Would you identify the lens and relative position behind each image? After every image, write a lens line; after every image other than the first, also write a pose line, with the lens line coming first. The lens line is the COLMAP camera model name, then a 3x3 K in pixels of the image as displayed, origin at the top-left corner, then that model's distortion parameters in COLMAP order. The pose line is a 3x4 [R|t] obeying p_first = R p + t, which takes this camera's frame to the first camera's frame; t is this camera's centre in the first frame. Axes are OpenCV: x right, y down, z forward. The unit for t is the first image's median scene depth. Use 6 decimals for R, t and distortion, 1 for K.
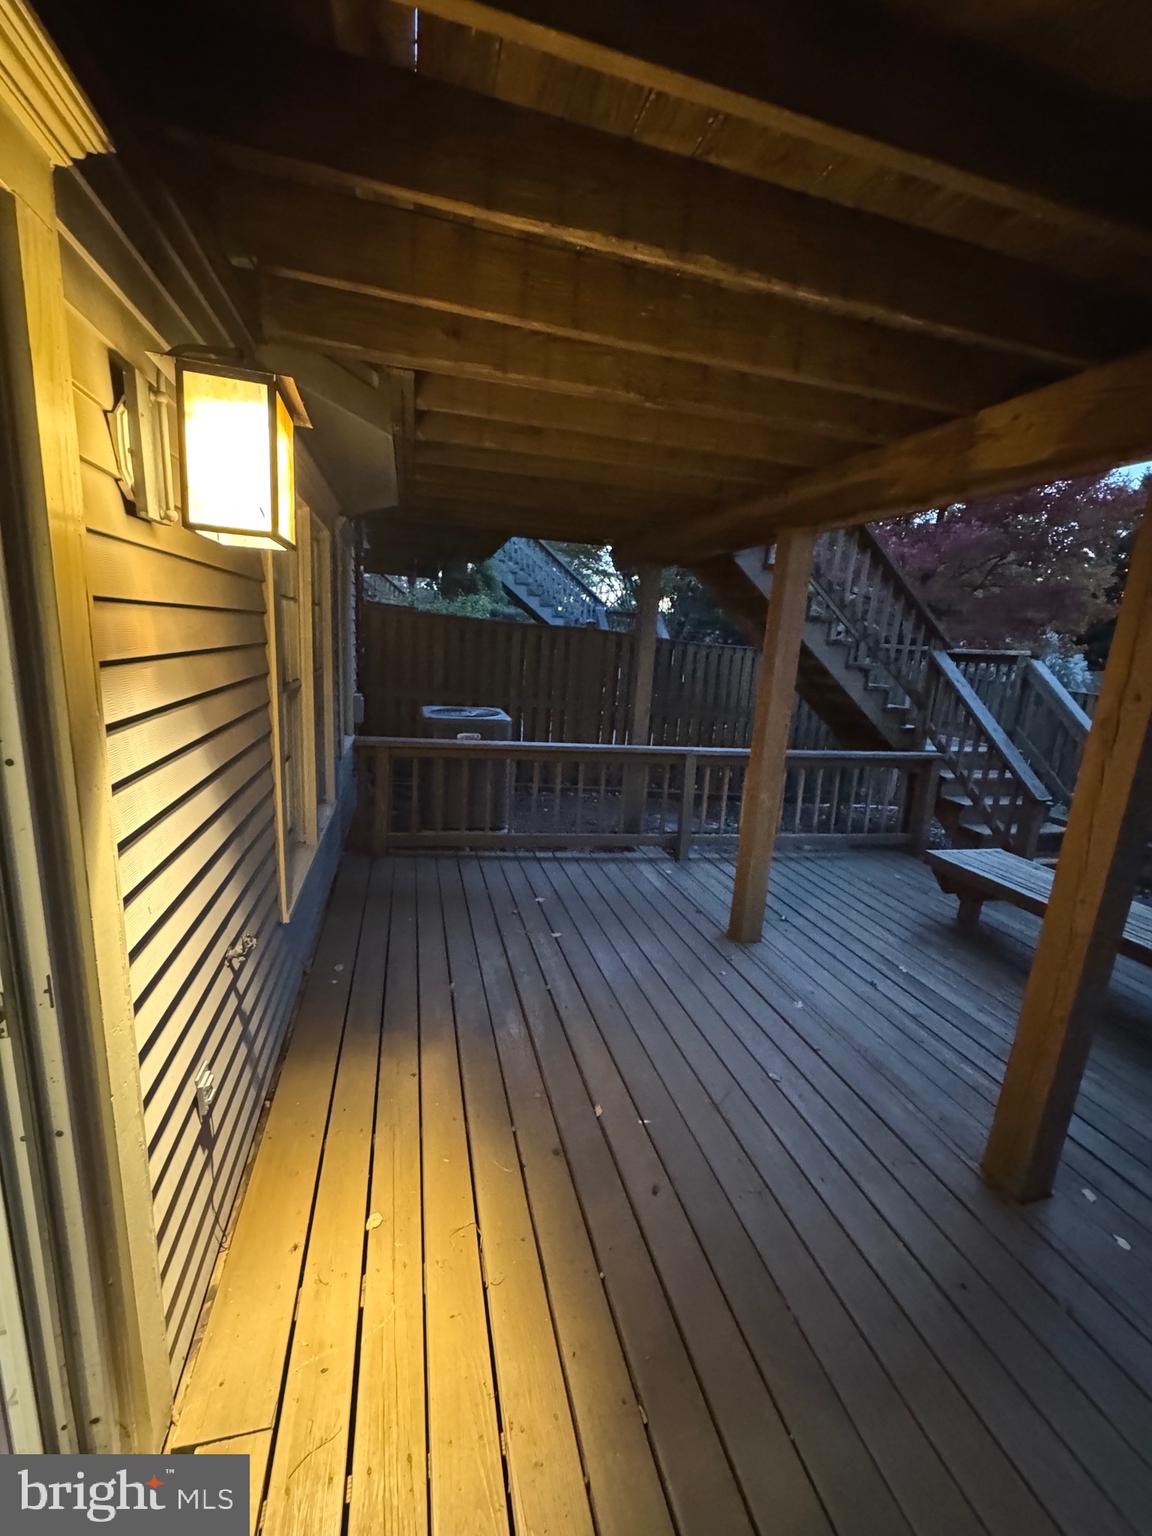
lens RADIAL K [[618.3, 0, 571.9], [0, 618.3, 768.0], [0, 0, 1]] dist [0.000324, 0.000028]
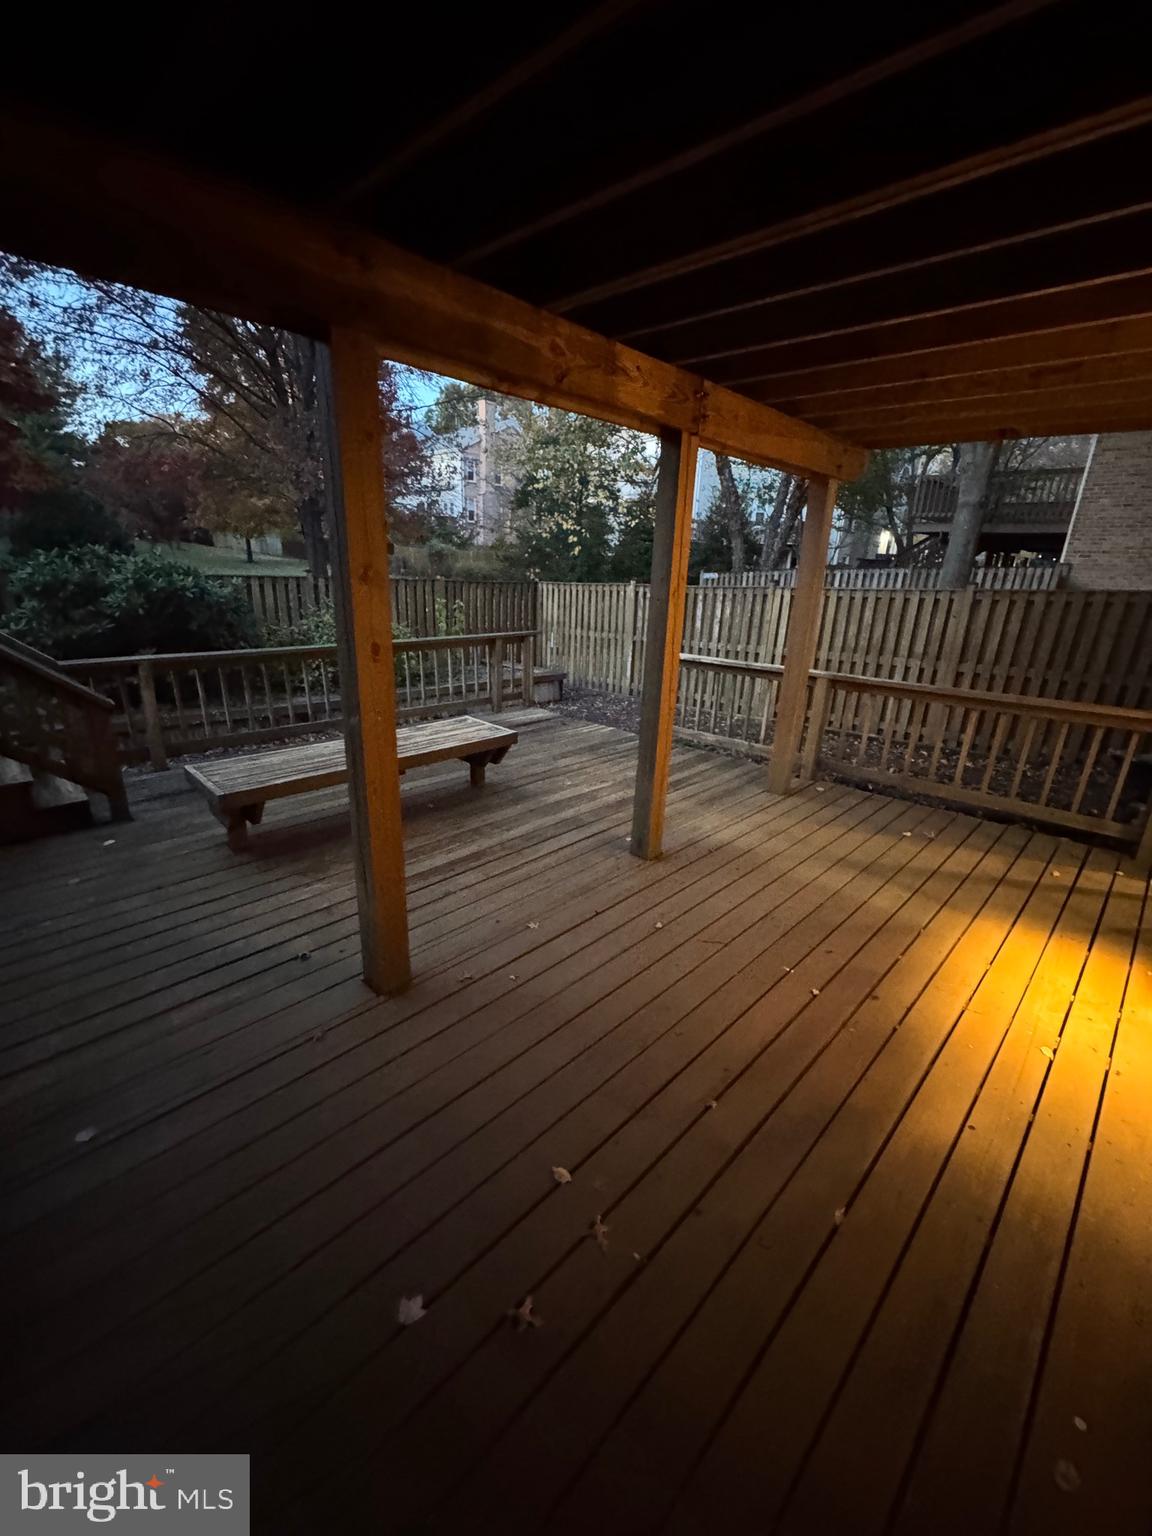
lens RADIAL K [[618.3, 0, 566.5], [0, 618.3, 771.2], [0, 0, 1]] dist [0.000324, 0.000028]
pose [[-0.504559, -0.365608, 0.782145, -0.278299], [0.106286, 0.872720, 0.476512, -0.240821], [-0.856810, 0.323560, -0.401480, 1.003075]]
